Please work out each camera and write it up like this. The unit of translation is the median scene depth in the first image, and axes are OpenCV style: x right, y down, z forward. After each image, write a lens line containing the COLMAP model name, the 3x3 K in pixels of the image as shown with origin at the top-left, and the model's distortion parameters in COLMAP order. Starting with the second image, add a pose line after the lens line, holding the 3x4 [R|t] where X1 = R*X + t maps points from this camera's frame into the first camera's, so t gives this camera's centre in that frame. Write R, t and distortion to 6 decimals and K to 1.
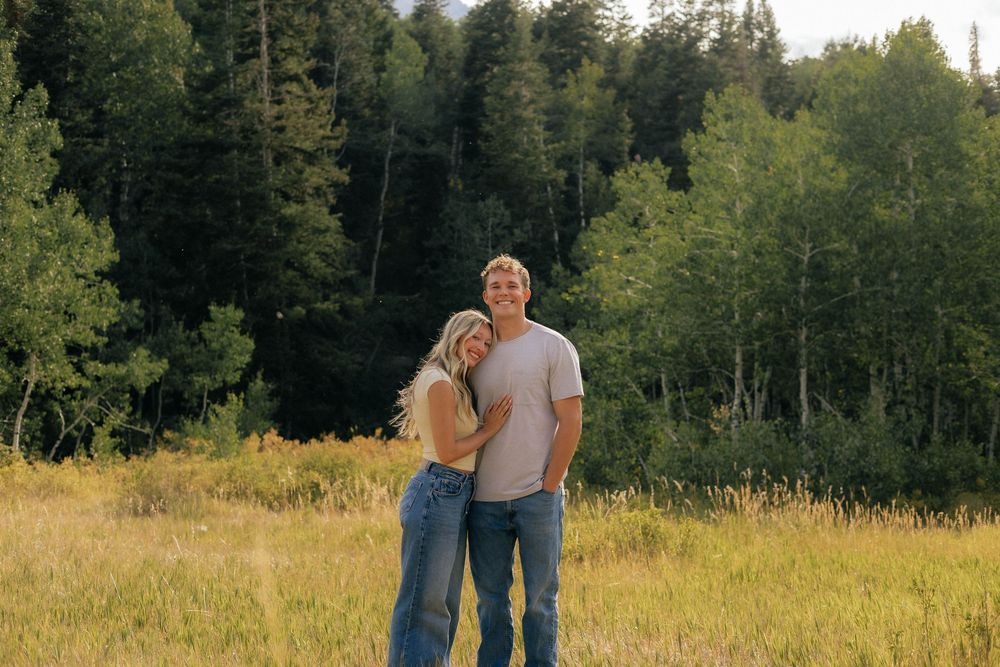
lens RADIAL K [[1389.9, 0, 500.2], [0, 1389.9, 311.1], [0, 0, 1]] dist [0.017952, 0.018025]
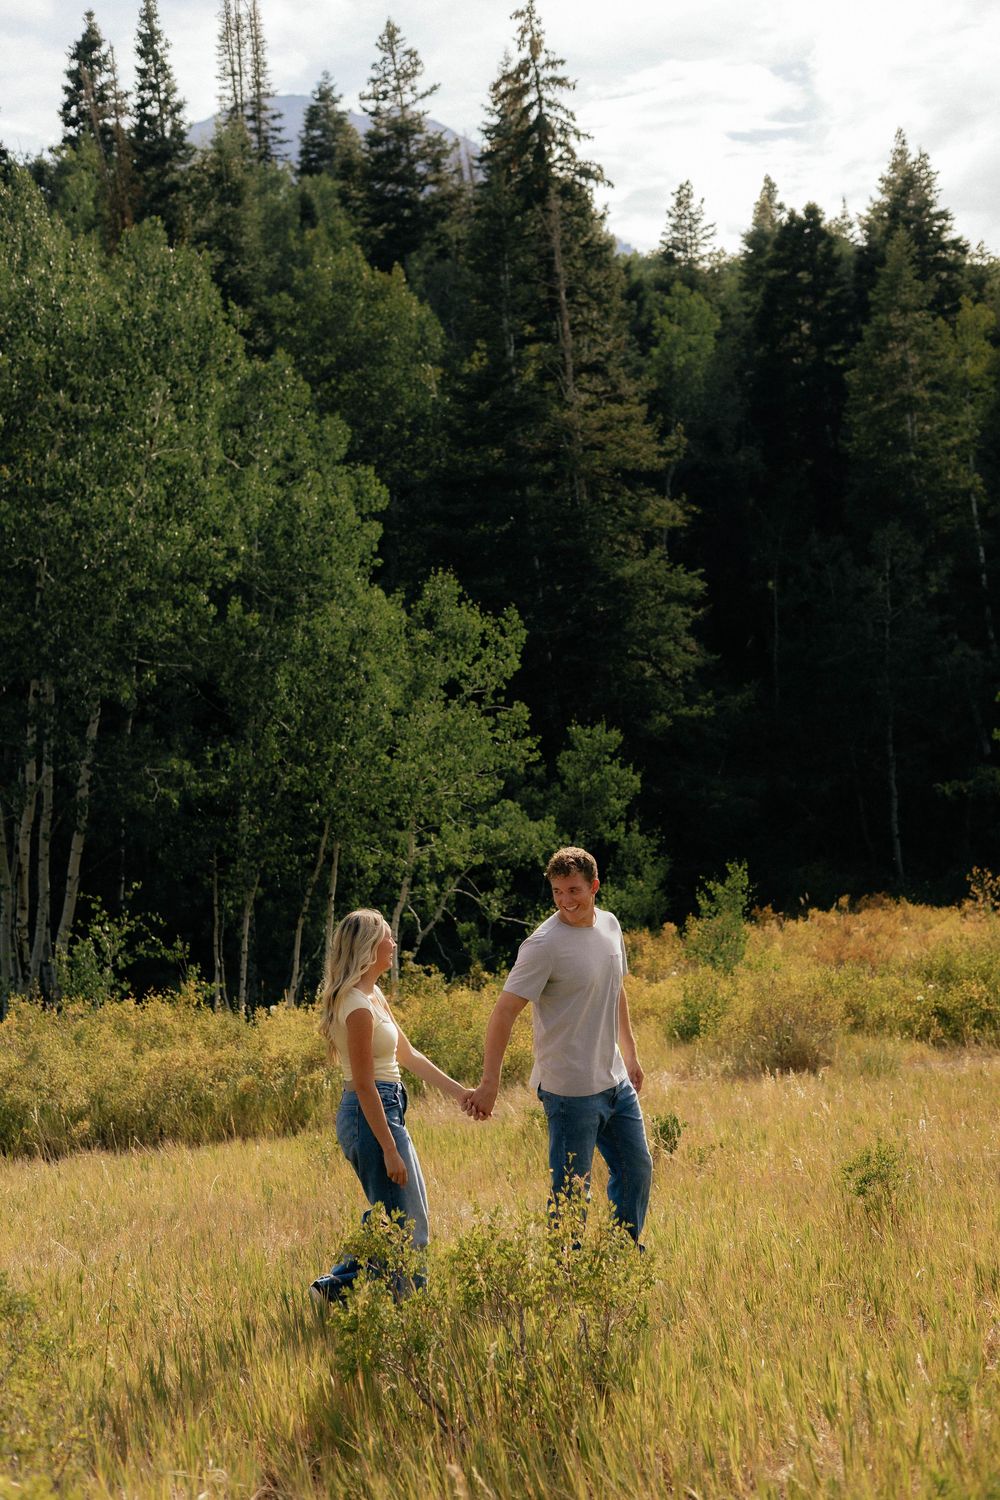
lens RADIAL K [[2084.8, 0, 489.9], [0, 2084.8, 745.5], [0, 0, 1]] dist [0.017952, 0.018025]
pose [[0.994333, -0.069519, -0.080430, -0.139661], [0.071402, 0.997231, 0.020767, -0.014838], [0.078764, -0.026392, 0.996544, 0.012933]]
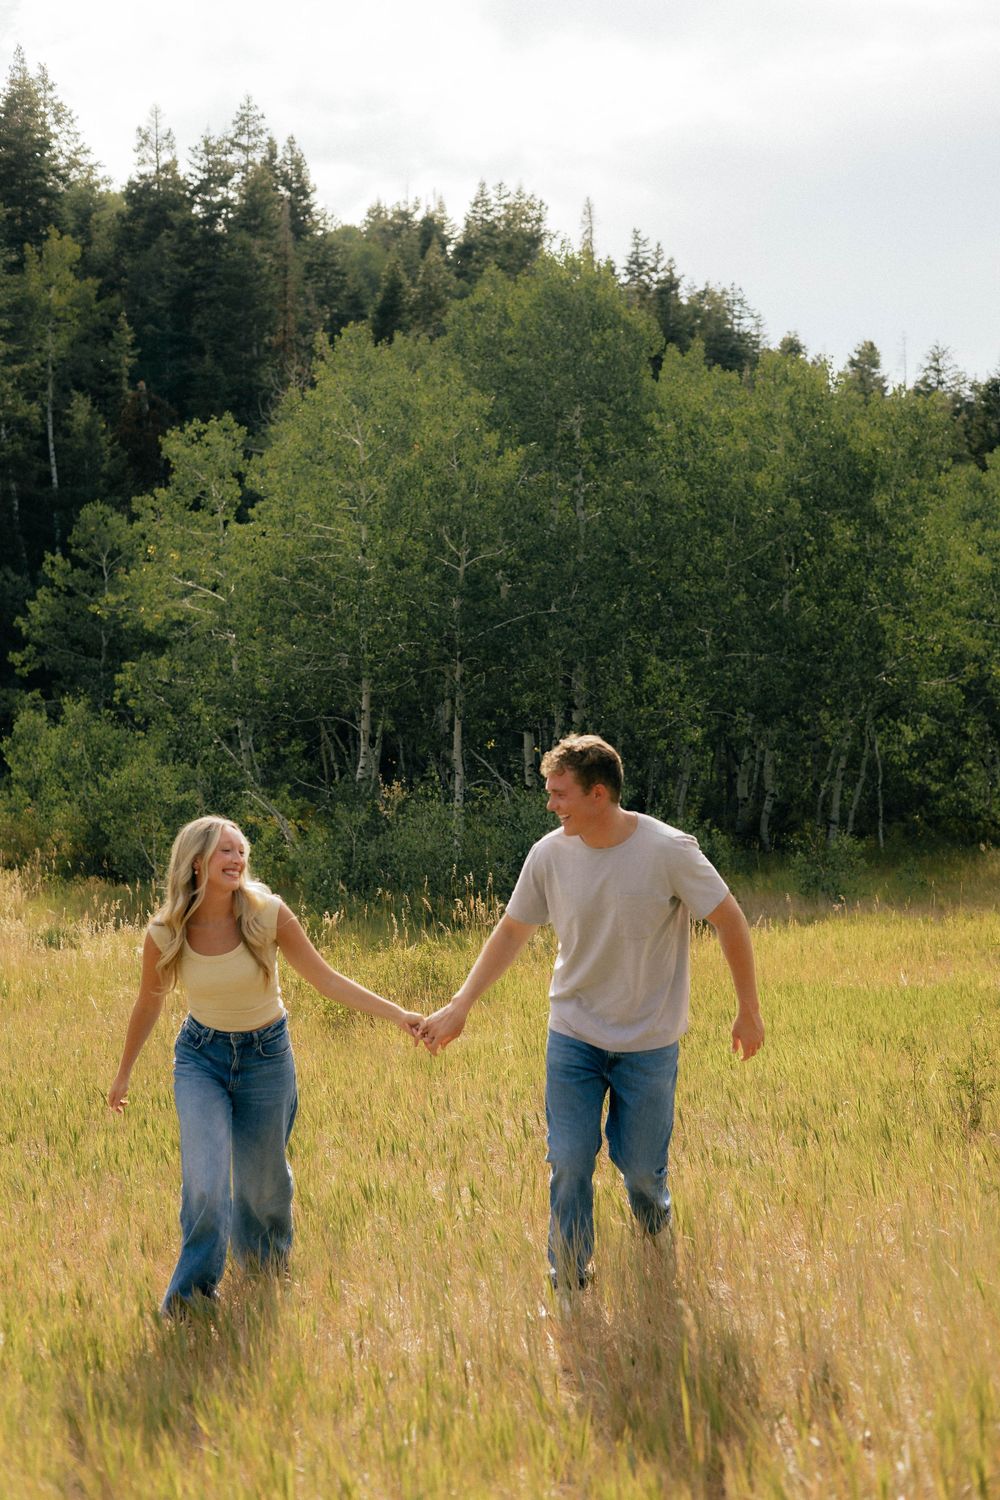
lens RADIAL K [[2087.9, 0, 500.0], [0, 2087.9, 750.0], [0, 0, 1]] dist [0.011878, 0.067178]
pose [[0.952643, -0.021714, 0.303314, -0.064151], [-0.002513, 0.996851, 0.079258, -0.019460], [-0.304079, -0.076267, 0.949589, -0.045933]]
